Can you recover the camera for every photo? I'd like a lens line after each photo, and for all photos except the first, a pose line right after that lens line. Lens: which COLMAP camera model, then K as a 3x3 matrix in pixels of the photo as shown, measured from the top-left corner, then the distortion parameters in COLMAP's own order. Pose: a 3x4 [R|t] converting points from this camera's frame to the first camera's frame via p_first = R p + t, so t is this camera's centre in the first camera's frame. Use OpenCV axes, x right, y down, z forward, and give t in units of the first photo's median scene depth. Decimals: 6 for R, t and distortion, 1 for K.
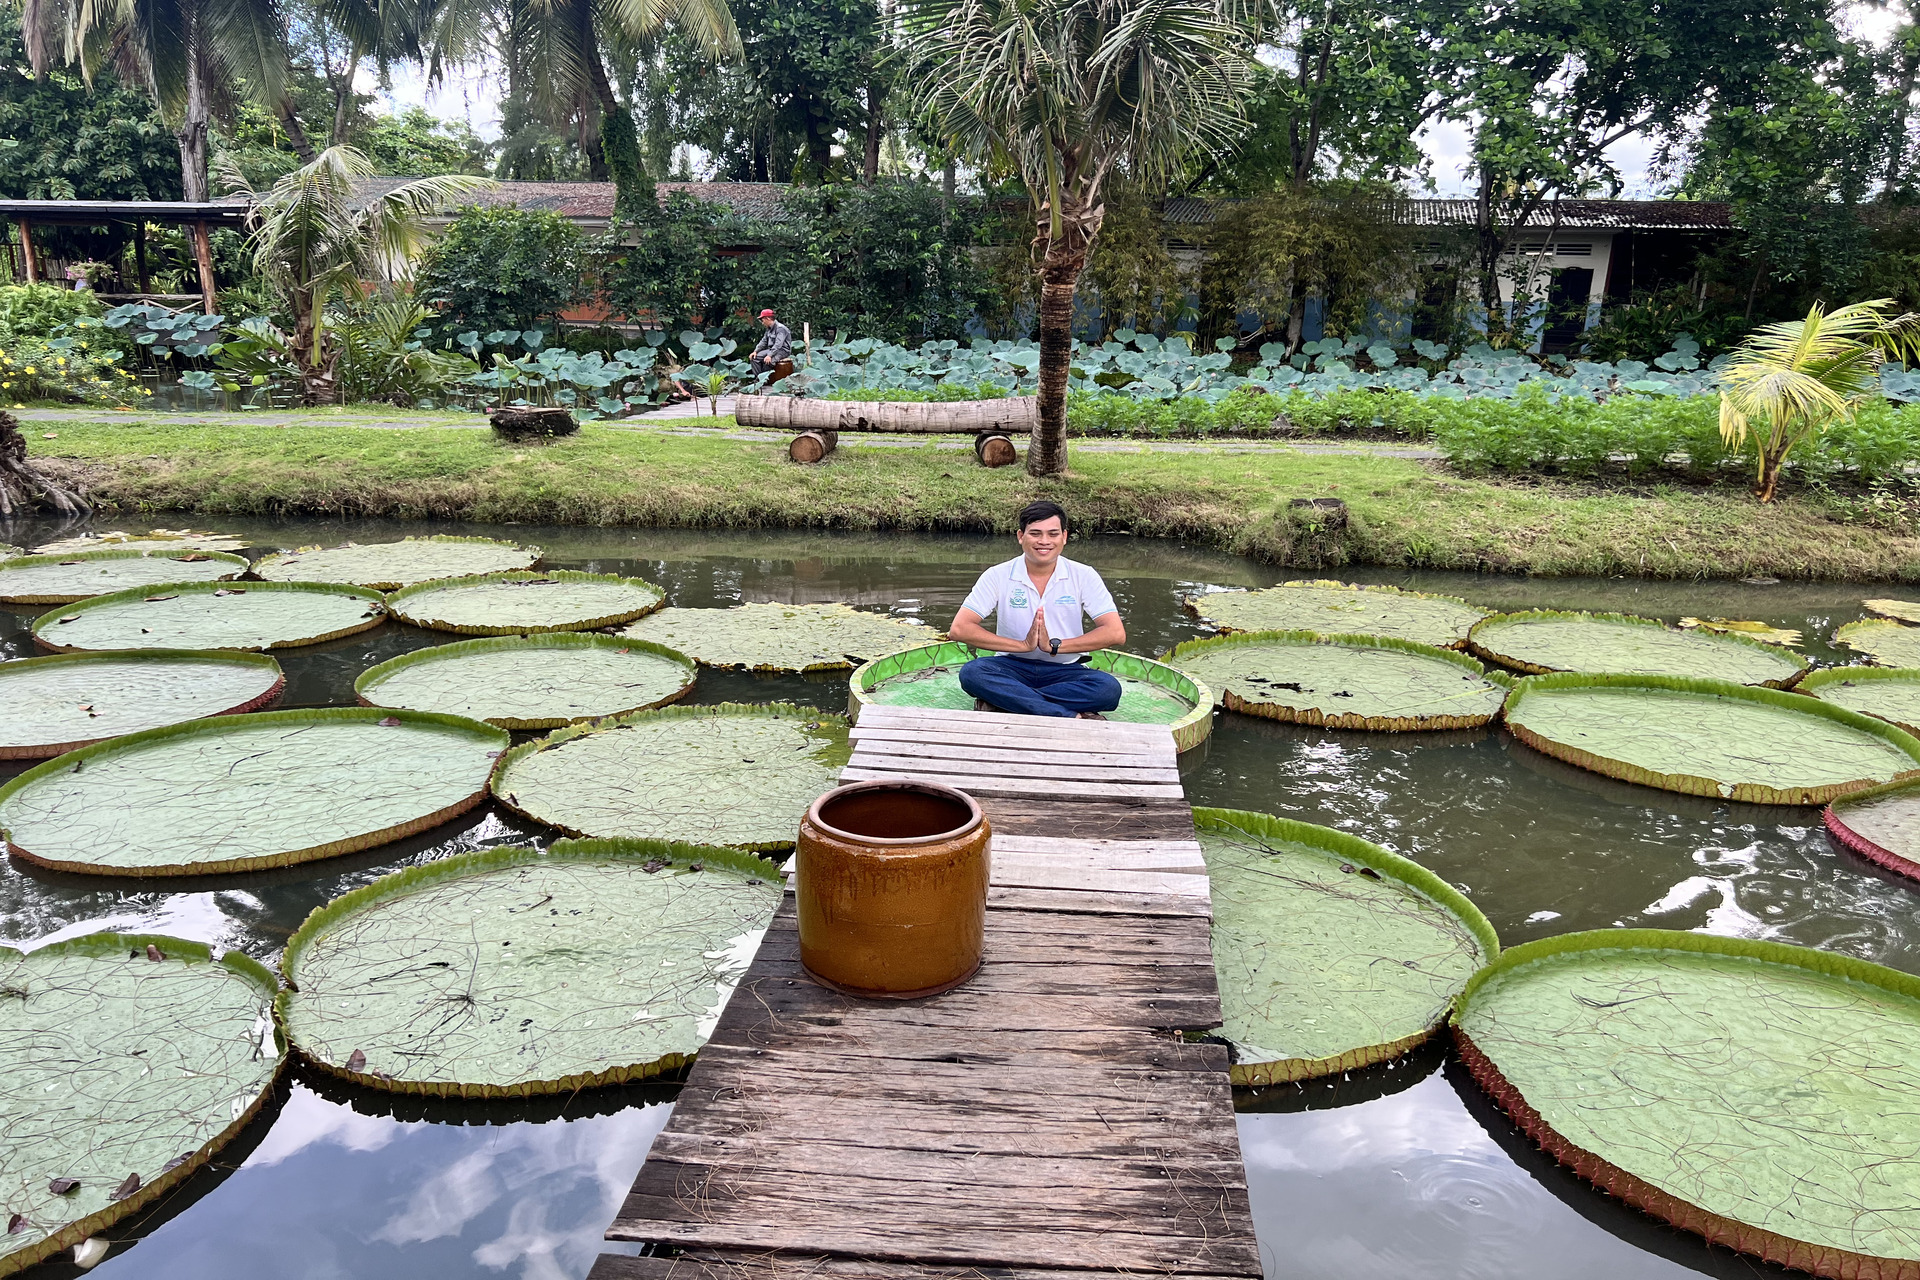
lens RADIAL K [[1411.6, 0, 964.9], [0, 1411.6, 645.4], [0, 0, 1]] dist [-0.011832, -0.005397]
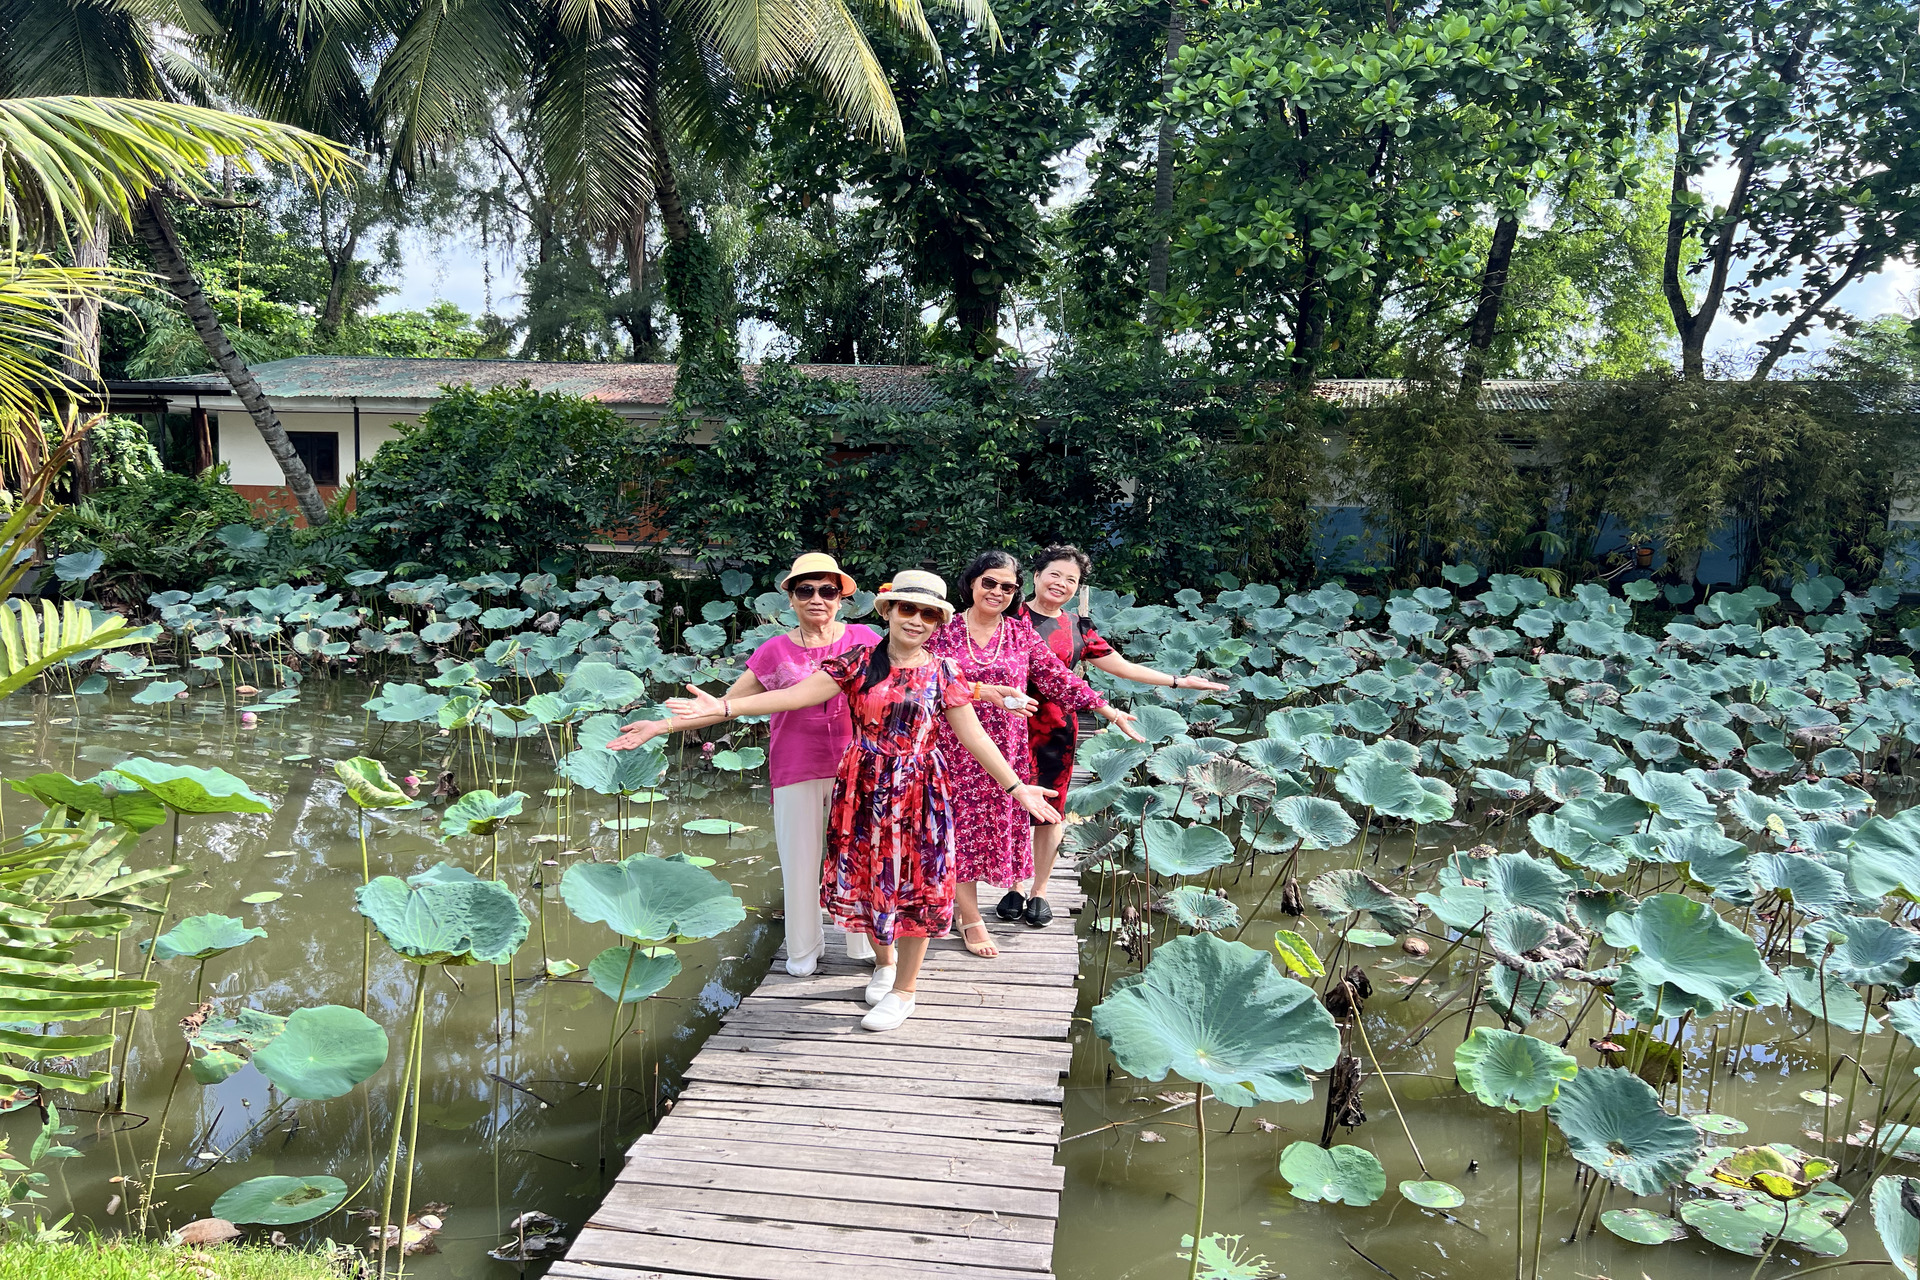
lens RADIAL K [[1411.6, 0, 957.8], [0, 1411.6, 632.5], [0, 0, 1]] dist [-0.011832, -0.005397]
pose [[0.999830, 0.005801, -0.017490, -0.103510], [-0.008329, 0.988933, -0.148127, -0.099041], [0.016437, 0.148248, 0.988814, 0.362195]]
